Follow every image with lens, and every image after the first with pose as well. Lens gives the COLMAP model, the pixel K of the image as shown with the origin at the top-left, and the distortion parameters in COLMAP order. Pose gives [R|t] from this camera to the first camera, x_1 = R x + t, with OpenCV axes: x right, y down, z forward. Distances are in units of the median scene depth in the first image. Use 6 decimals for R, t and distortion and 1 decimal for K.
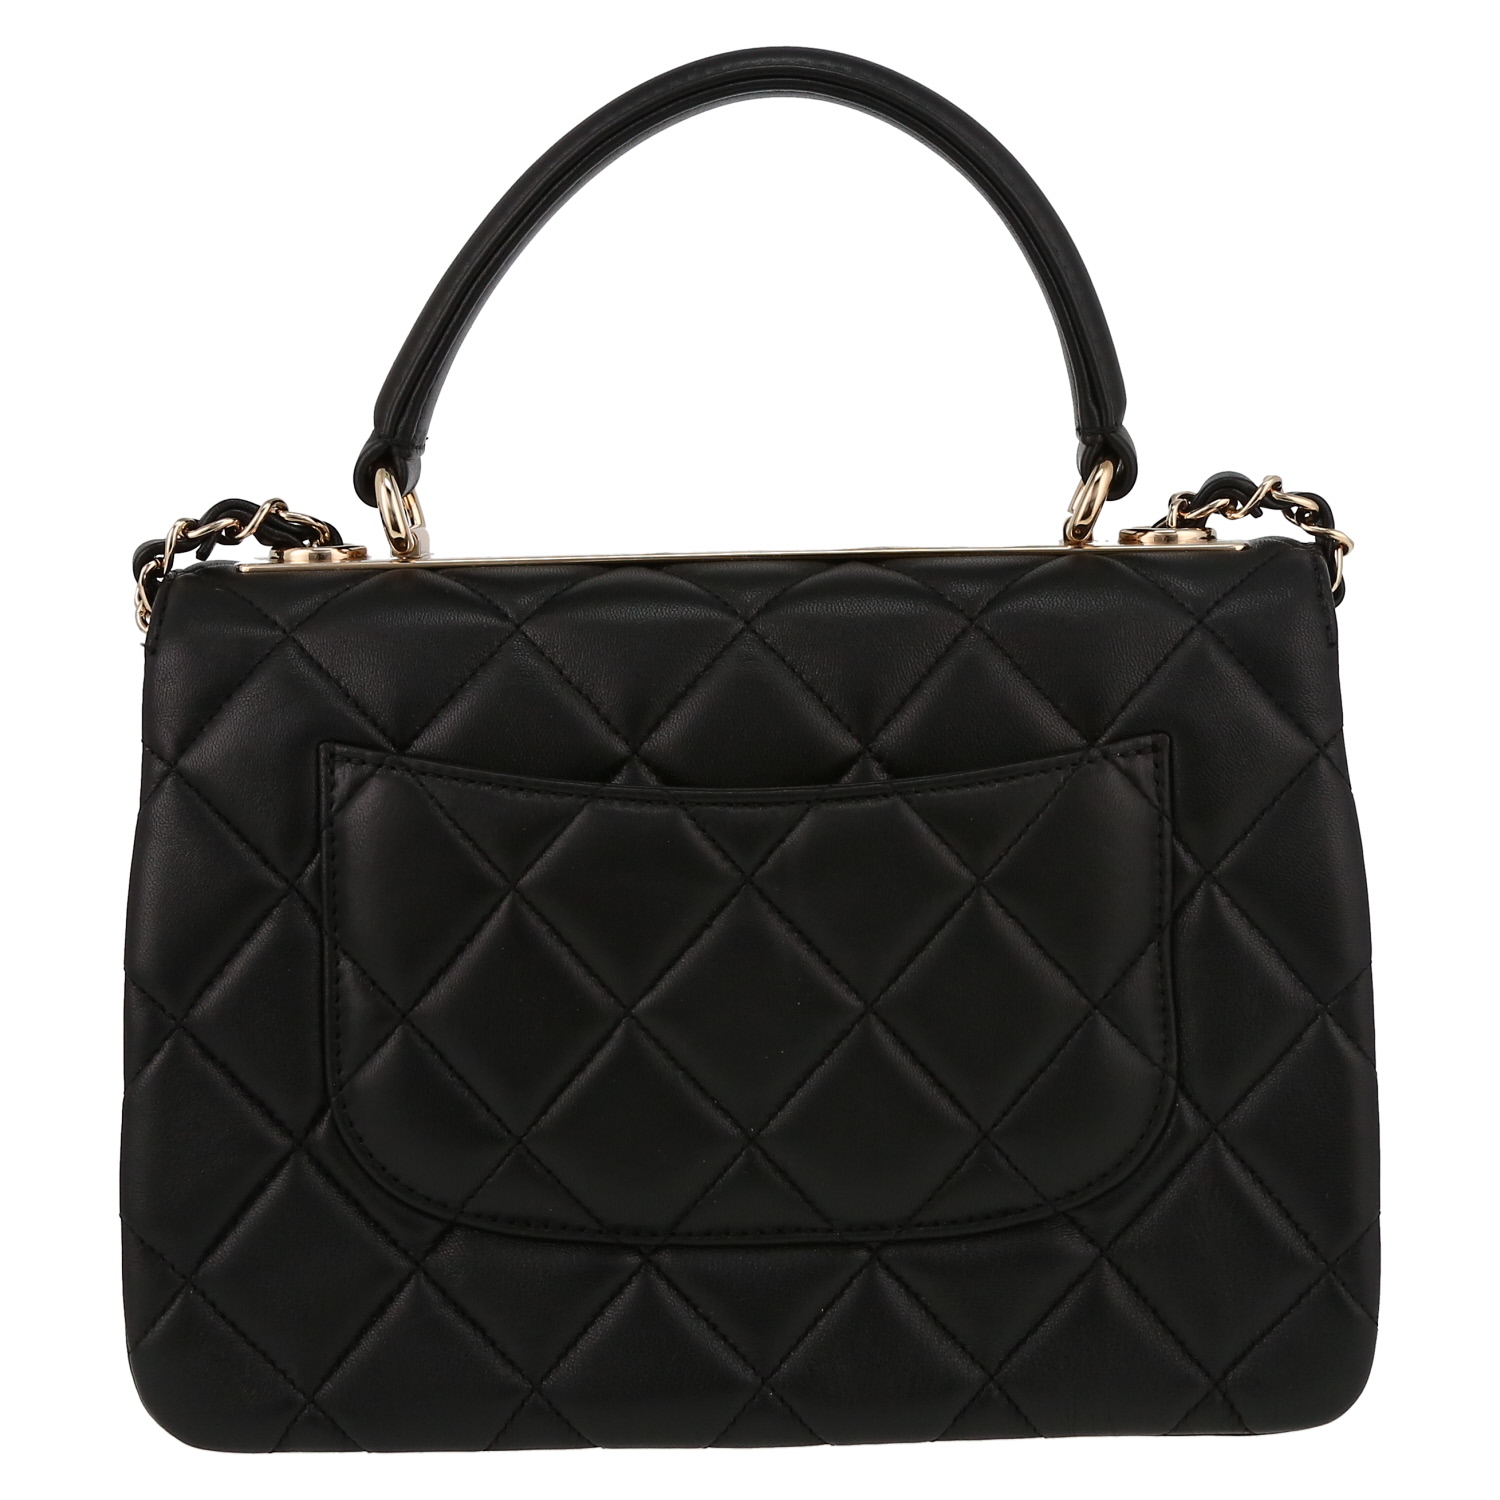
lens RADIAL K [[3153.0, 0, 747.7], [0, 3153.0, 739.1], [0, 0, 1]] dist [-0.053454, 0.000000]
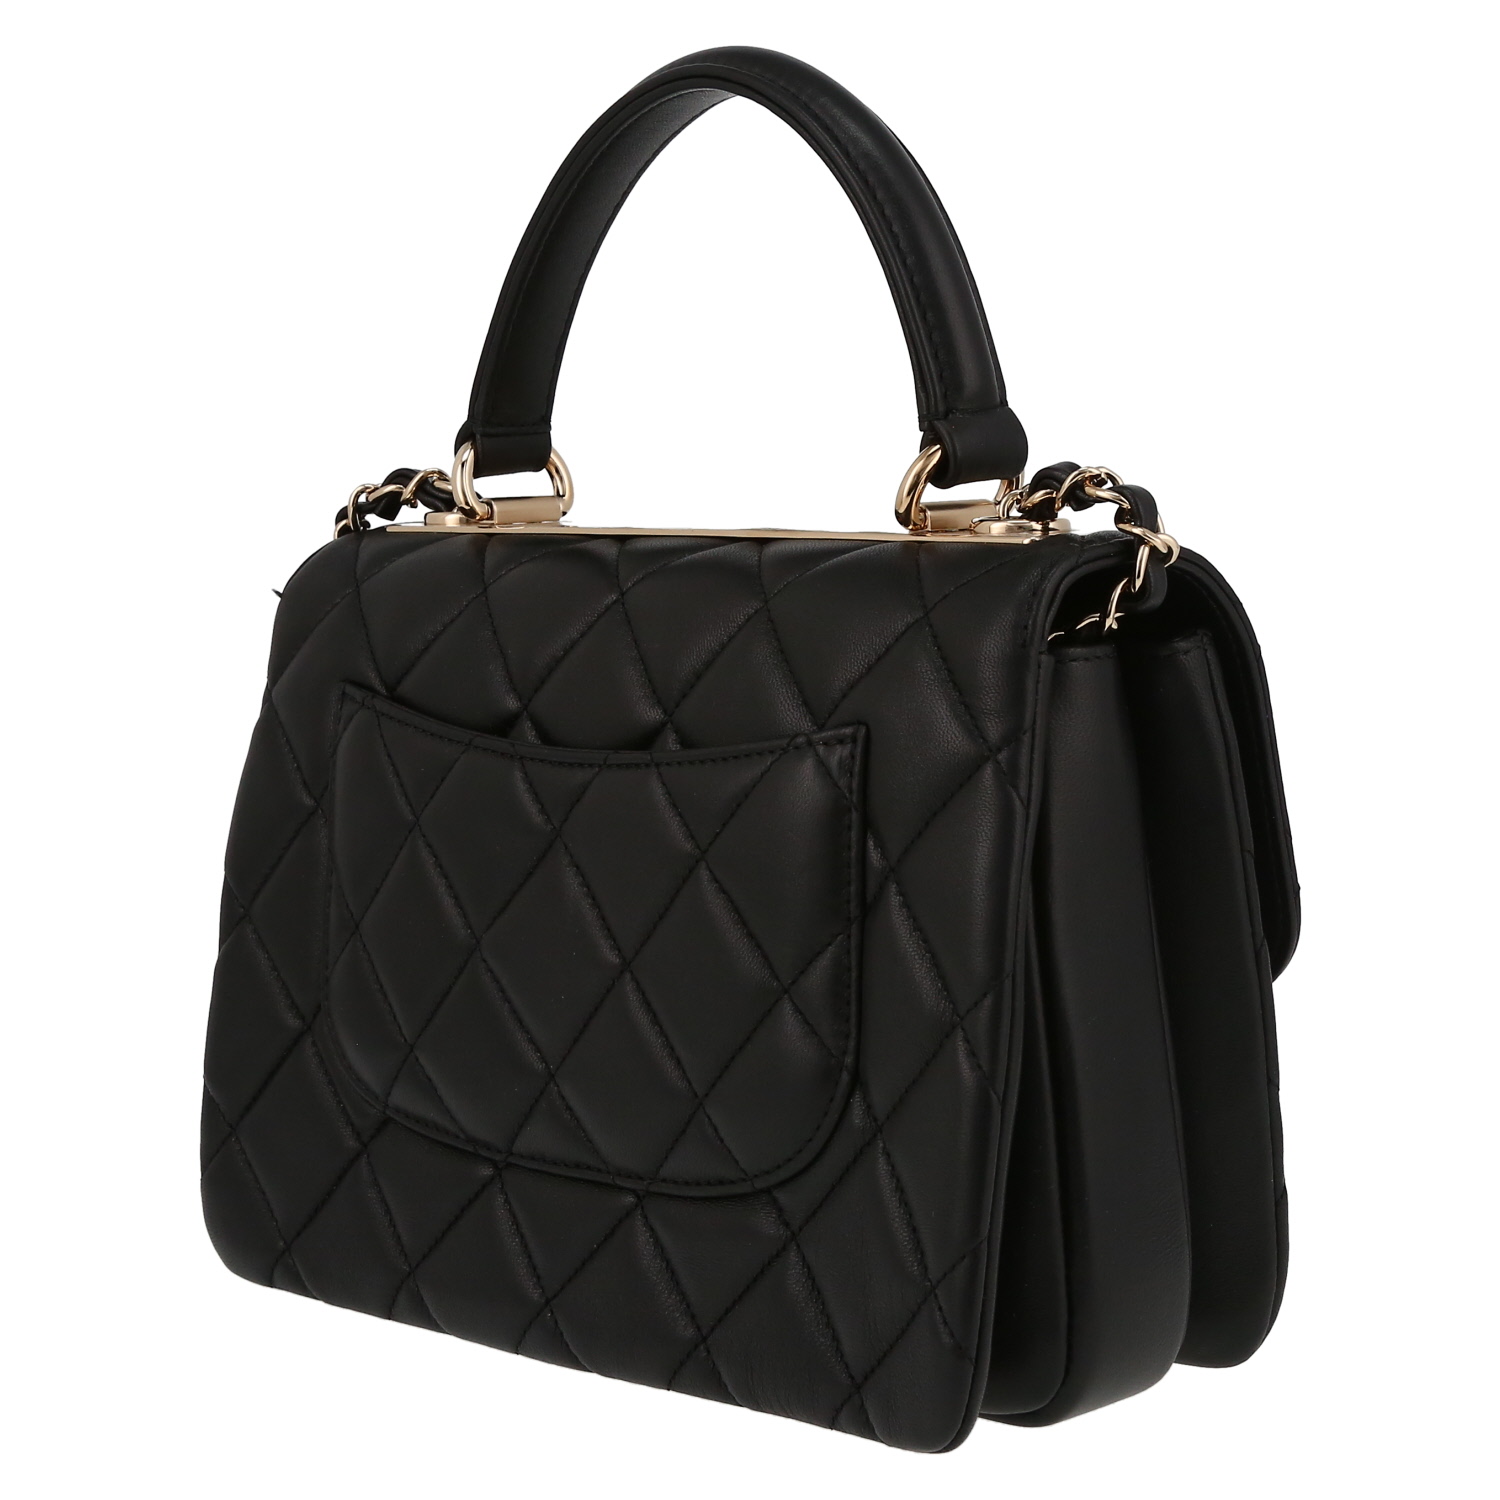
lens RADIAL K [[3153.0, 0, 735.6], [0, 3153.0, 742.7], [0, 0, 1]] dist [-0.053454, 0.000000]
pose [[0.767007, 0.075178, -0.637219, 0.728159], [-0.066143, 0.997086, 0.038018, -0.031129], [0.638220, 0.012987, 0.769744, 0.213271]]
